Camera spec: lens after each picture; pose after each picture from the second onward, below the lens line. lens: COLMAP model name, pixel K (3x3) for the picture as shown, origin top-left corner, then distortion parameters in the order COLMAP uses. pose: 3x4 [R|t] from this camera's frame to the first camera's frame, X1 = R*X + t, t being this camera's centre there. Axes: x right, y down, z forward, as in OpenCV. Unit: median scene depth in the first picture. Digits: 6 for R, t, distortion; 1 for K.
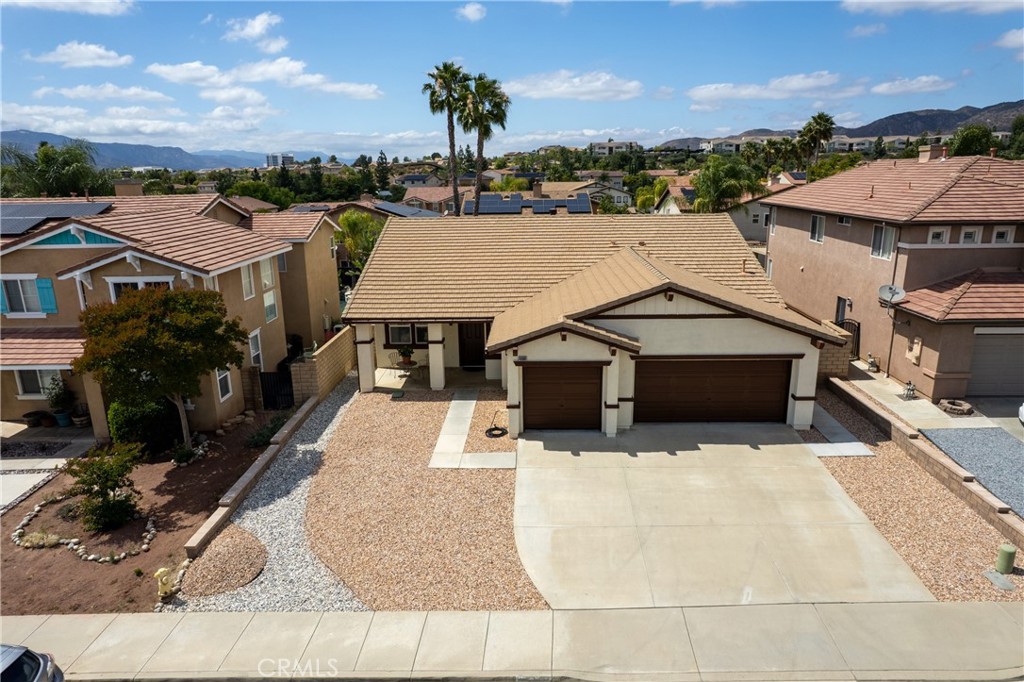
lens RADIAL K [[655.8, 0, 512.0], [0, 655.8, 341.0], [0, 0, 1]] dist [-0.080795, 0.077648]
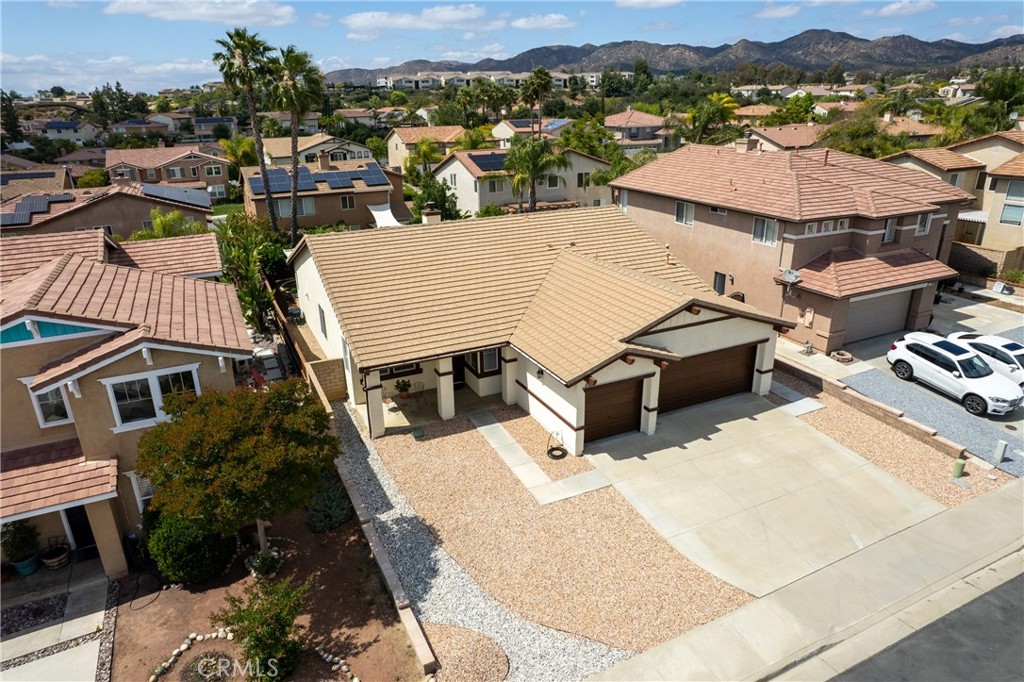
lens RADIAL K [[655.8, 0, 512.0], [0, 655.8, 341.0], [0, 0, 1]] dist [-0.080795, 0.077648]
pose [[0.885761, -0.161979, 0.434961, -0.502847], [0.119531, 0.985126, 0.123446, -0.175146], [-0.448487, -0.057352, 0.891947, 0.079778]]
